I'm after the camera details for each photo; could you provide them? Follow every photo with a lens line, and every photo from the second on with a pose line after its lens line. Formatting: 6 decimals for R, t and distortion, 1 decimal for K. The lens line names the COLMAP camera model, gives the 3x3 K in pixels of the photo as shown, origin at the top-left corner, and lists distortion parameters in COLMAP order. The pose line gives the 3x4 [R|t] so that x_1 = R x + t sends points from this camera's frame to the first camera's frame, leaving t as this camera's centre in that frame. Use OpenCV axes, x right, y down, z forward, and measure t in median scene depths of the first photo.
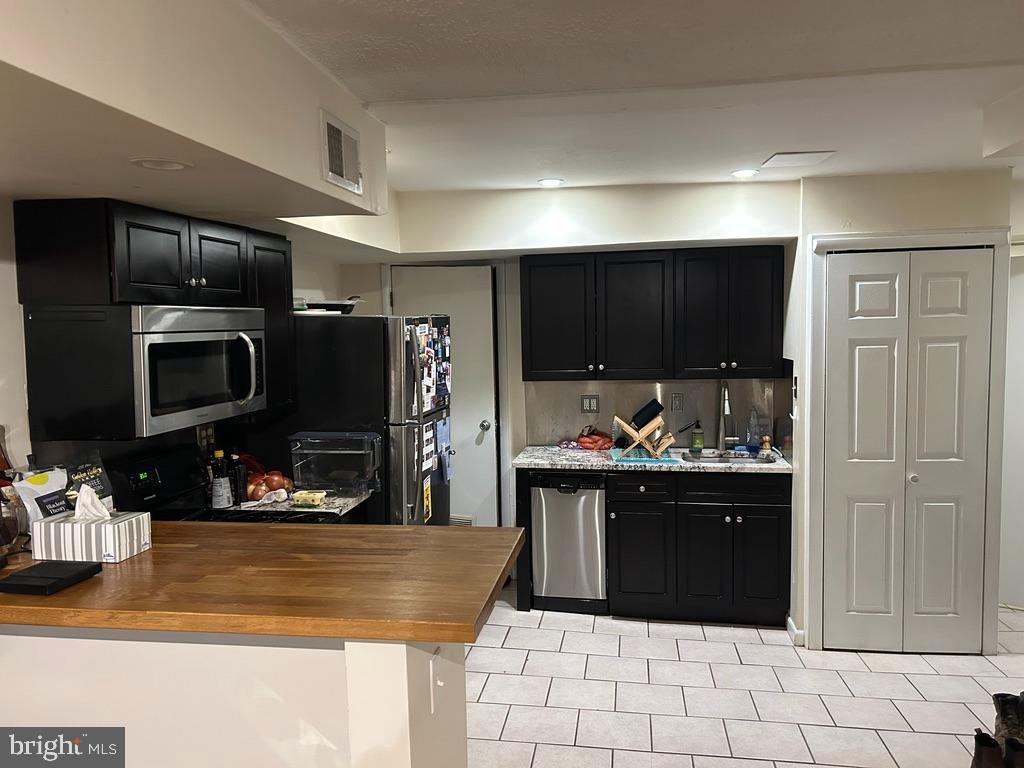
lens RADIAL K [[785.3, 0, 512.0], [0, 785.3, 384.0], [0, 0, 1]] dist [-0.001714, -0.000192]
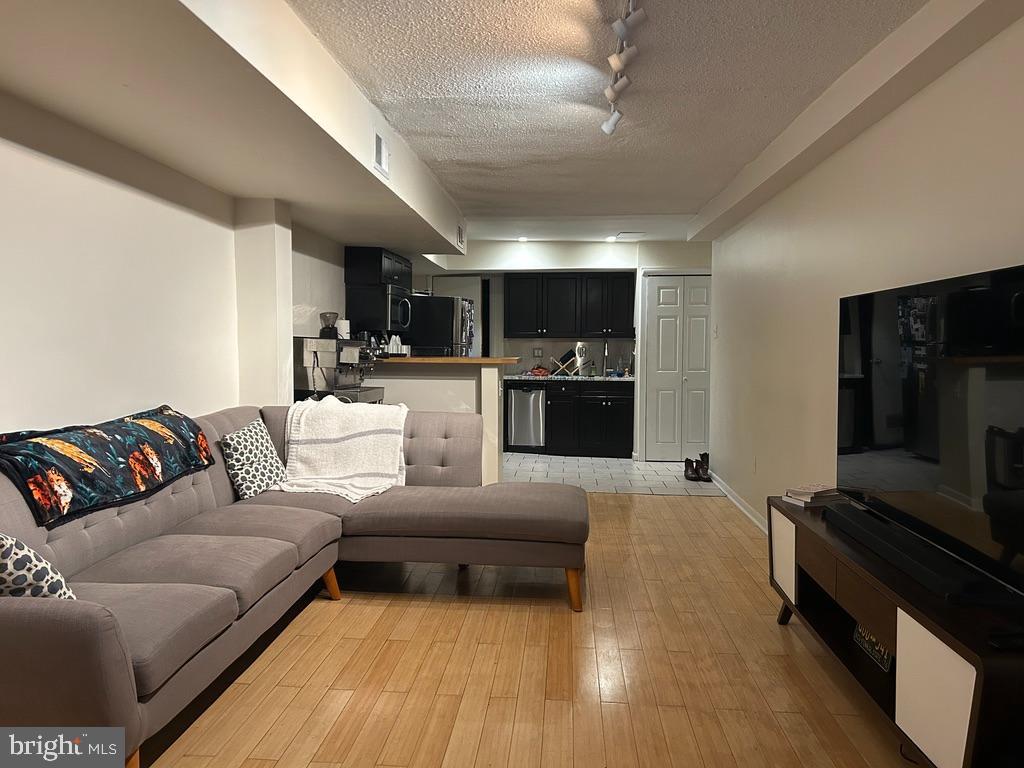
lens RADIAL K [[760.0, 0, 512.0], [0, 760.0, 384.0], [0, 0, 1]] dist [0.003499, -0.000139]
pose [[0.996963, 0.021127, 0.074951, -0.117686], [-0.019365, 0.999521, -0.024152, 0.175003], [-0.075425, 0.022627, 0.996895, -0.978568]]
